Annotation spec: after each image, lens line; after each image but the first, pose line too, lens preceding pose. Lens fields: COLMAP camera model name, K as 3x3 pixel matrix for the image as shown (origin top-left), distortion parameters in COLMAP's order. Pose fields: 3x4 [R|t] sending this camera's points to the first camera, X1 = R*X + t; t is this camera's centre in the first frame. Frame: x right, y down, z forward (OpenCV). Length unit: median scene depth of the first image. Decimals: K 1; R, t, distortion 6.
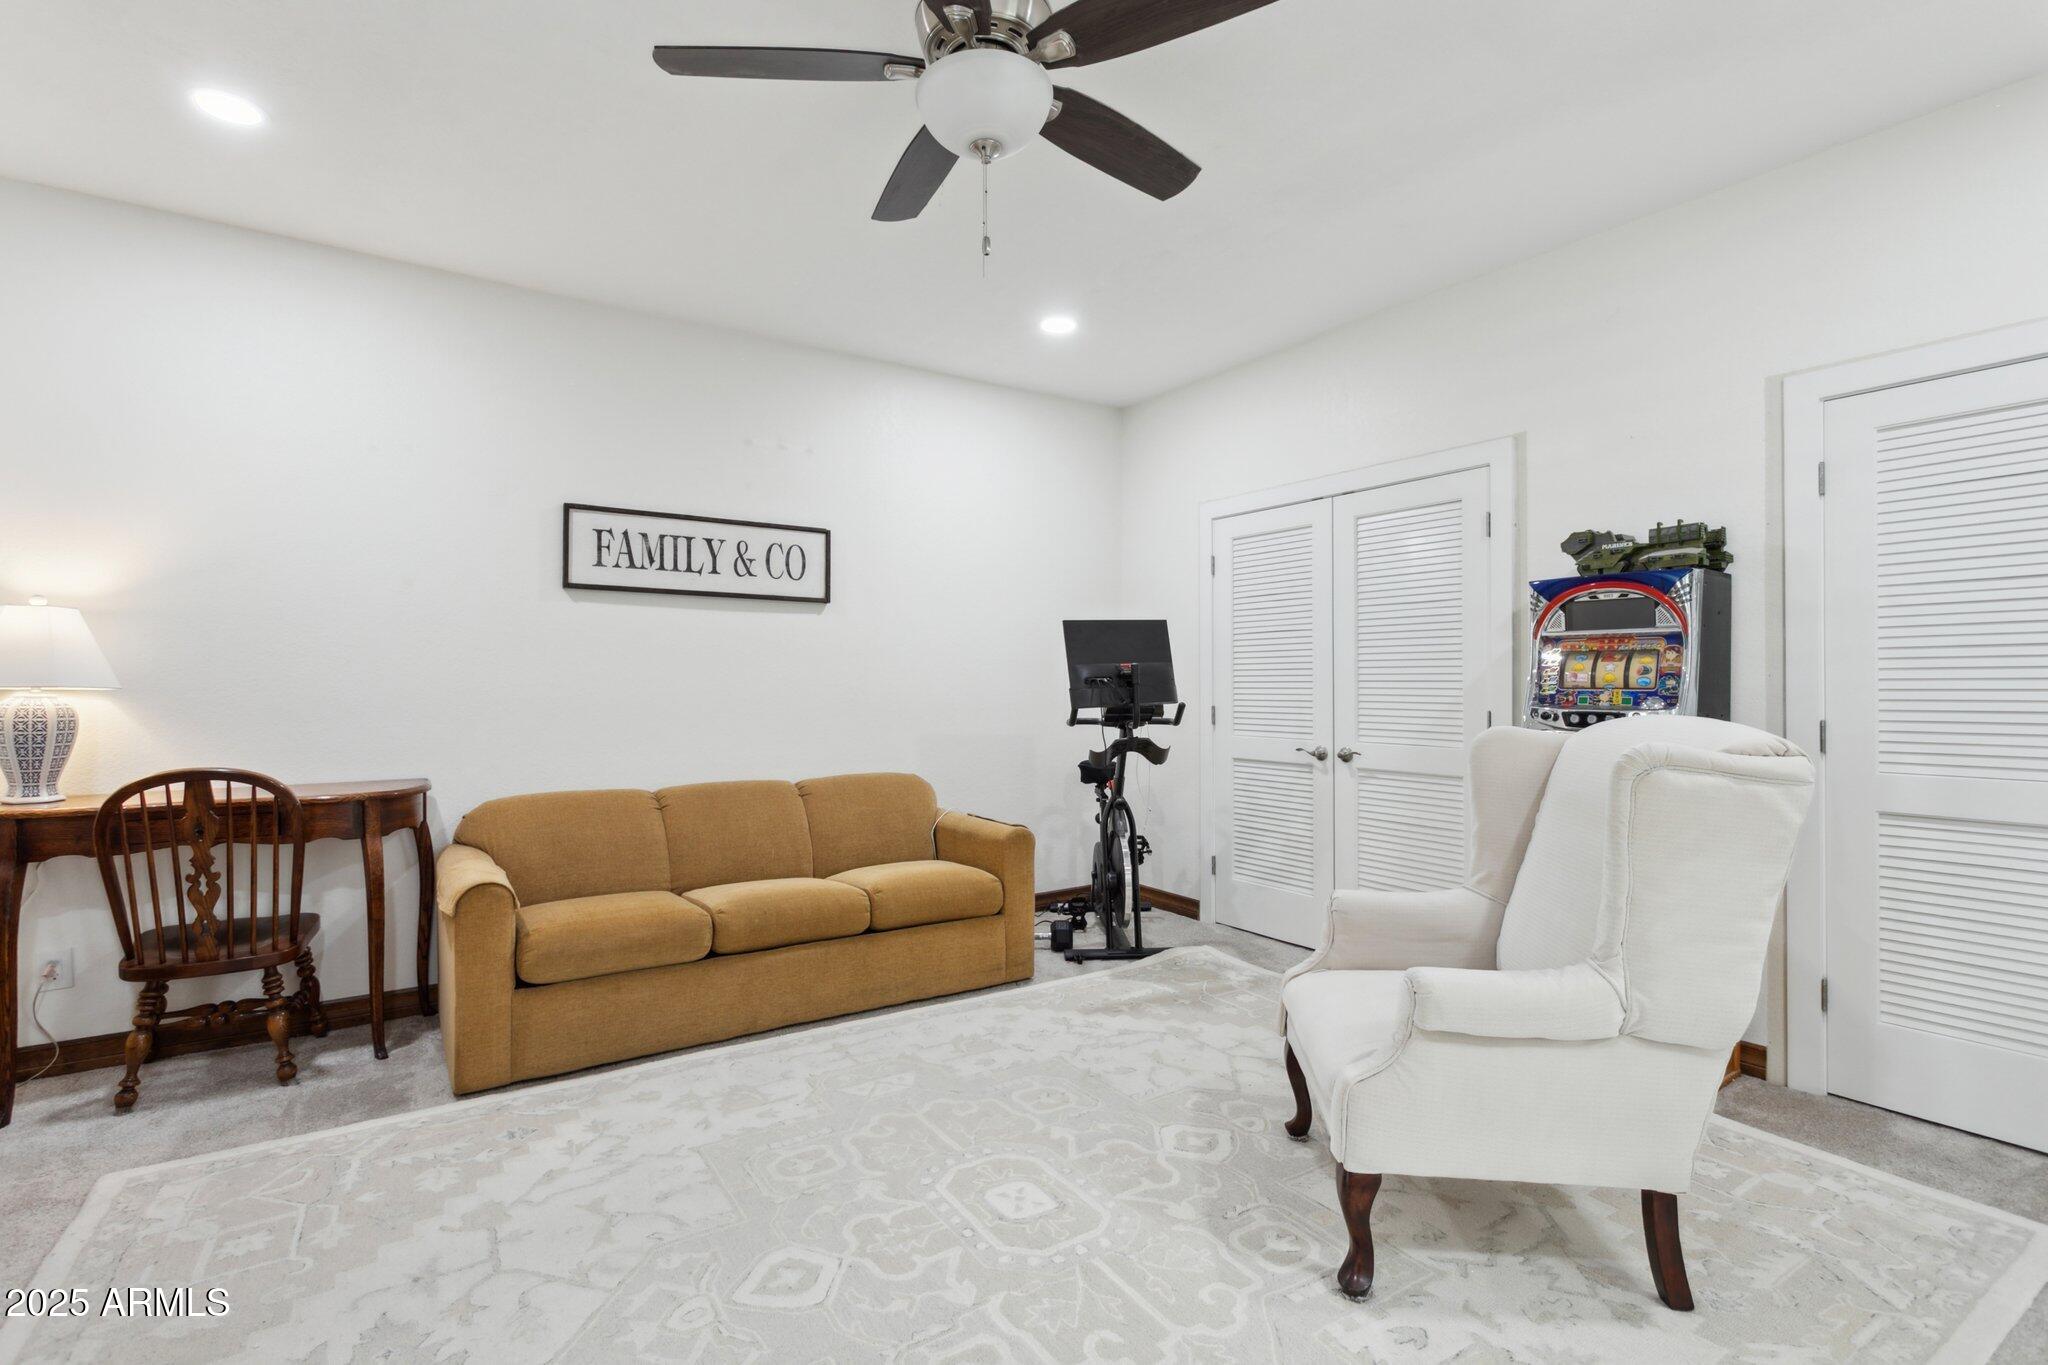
lens RADIAL K [[968.3, 0, 1024.4], [0, 968.3, 665.5], [0, 0, 1]] dist [-0.001024, 0.000009]
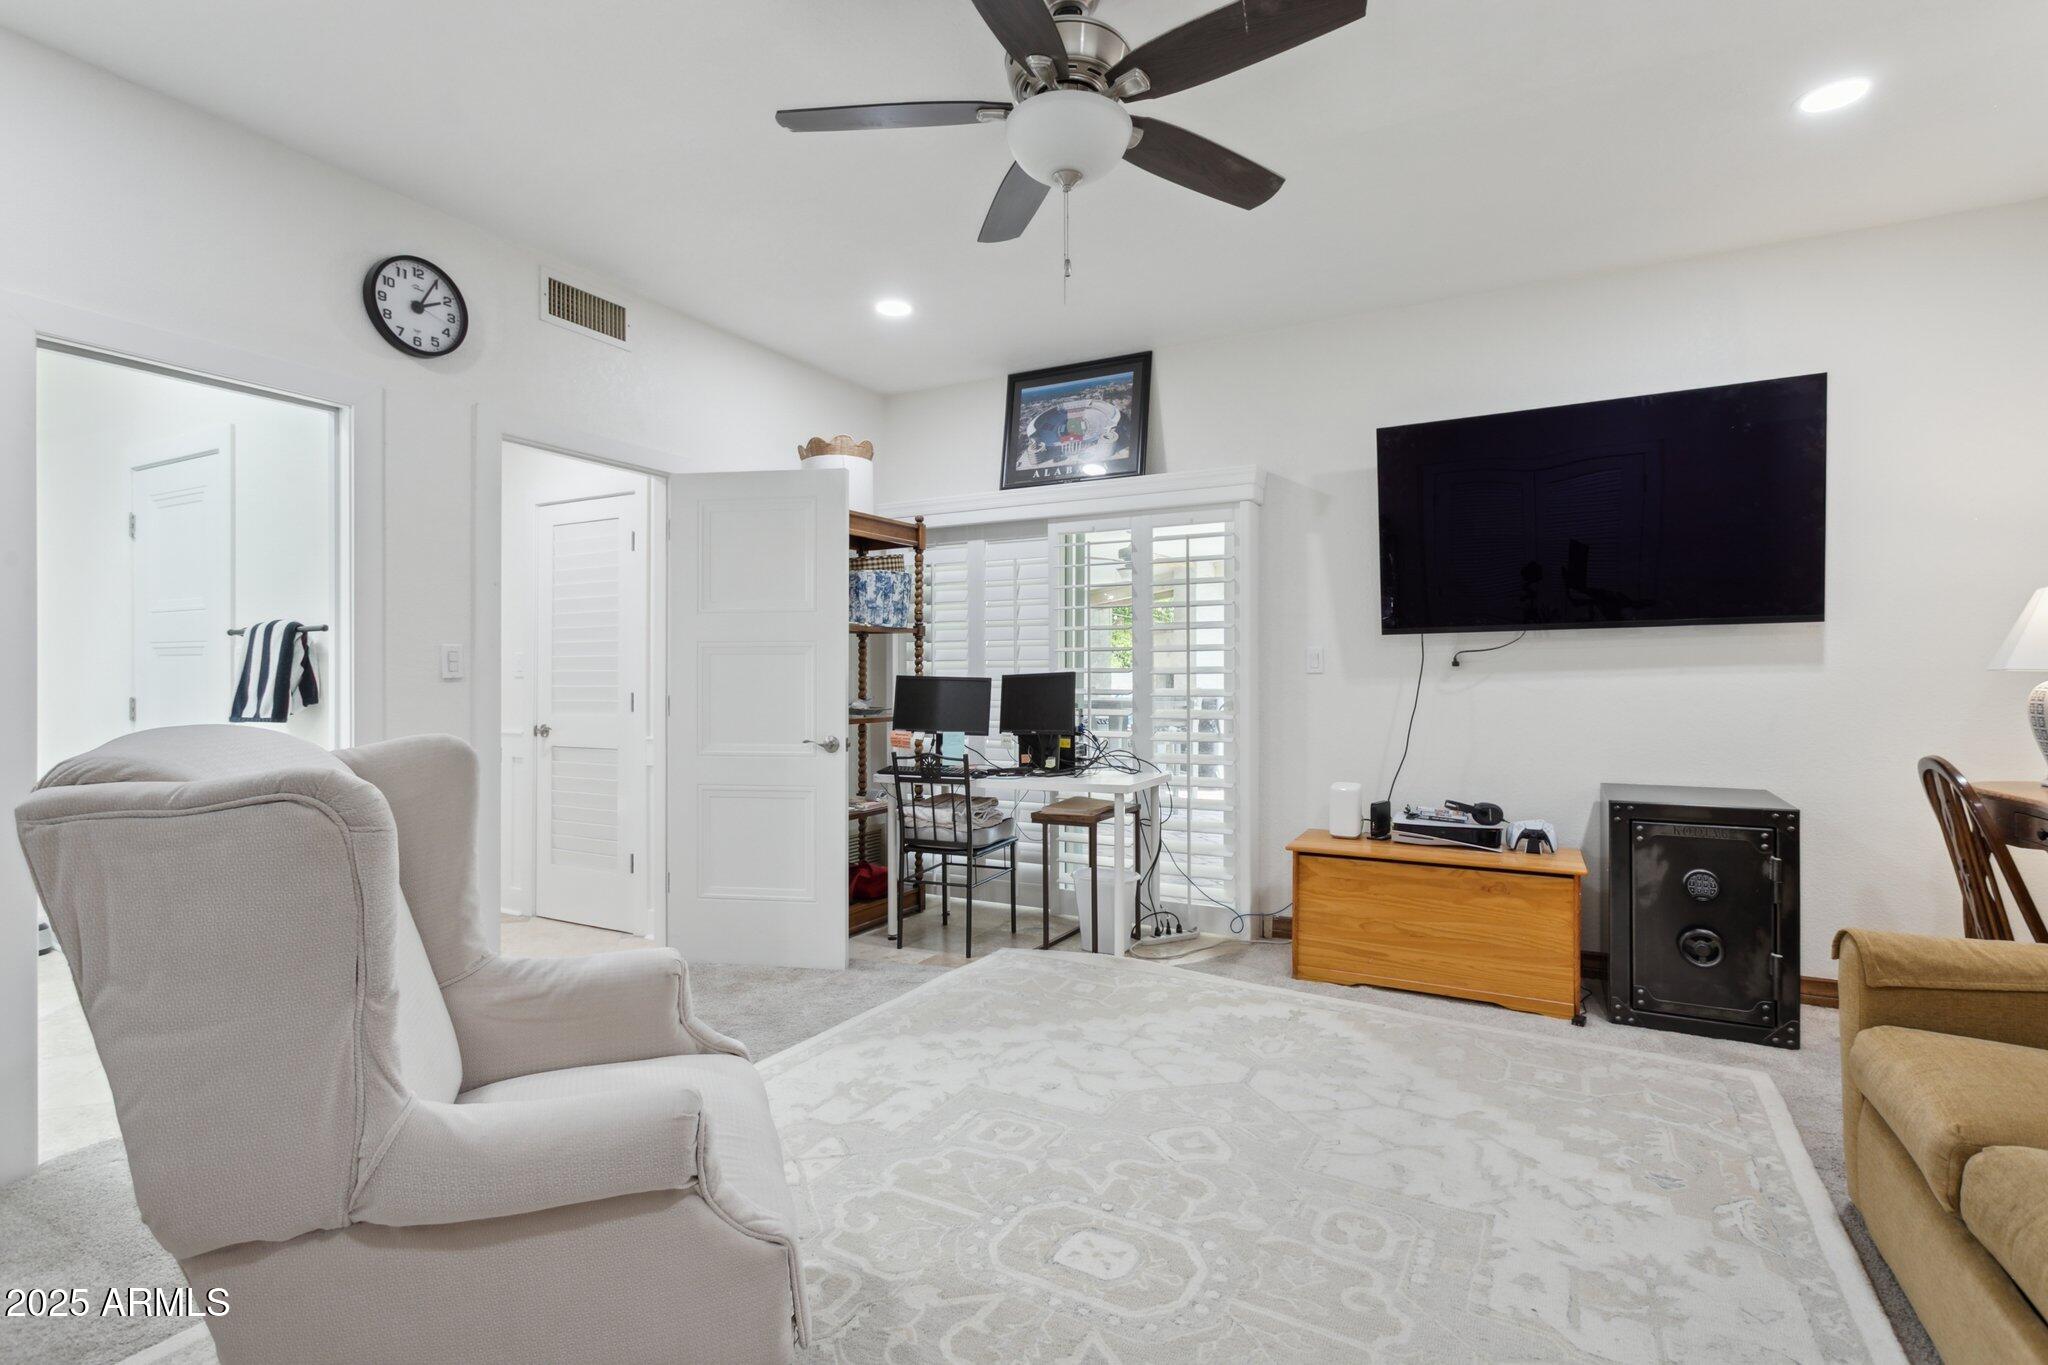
lens RADIAL K [[968.3, 0, 1024.4], [0, 968.3, 665.5], [0, 0, 1]] dist [-0.001024, 0.000009]
pose [[-0.887254, 0.003421, -0.461268, 0.458776], [0.016298, 0.999581, -0.023937, 0.031464], [0.460992, -0.028756, -0.886938, 1.759967]]
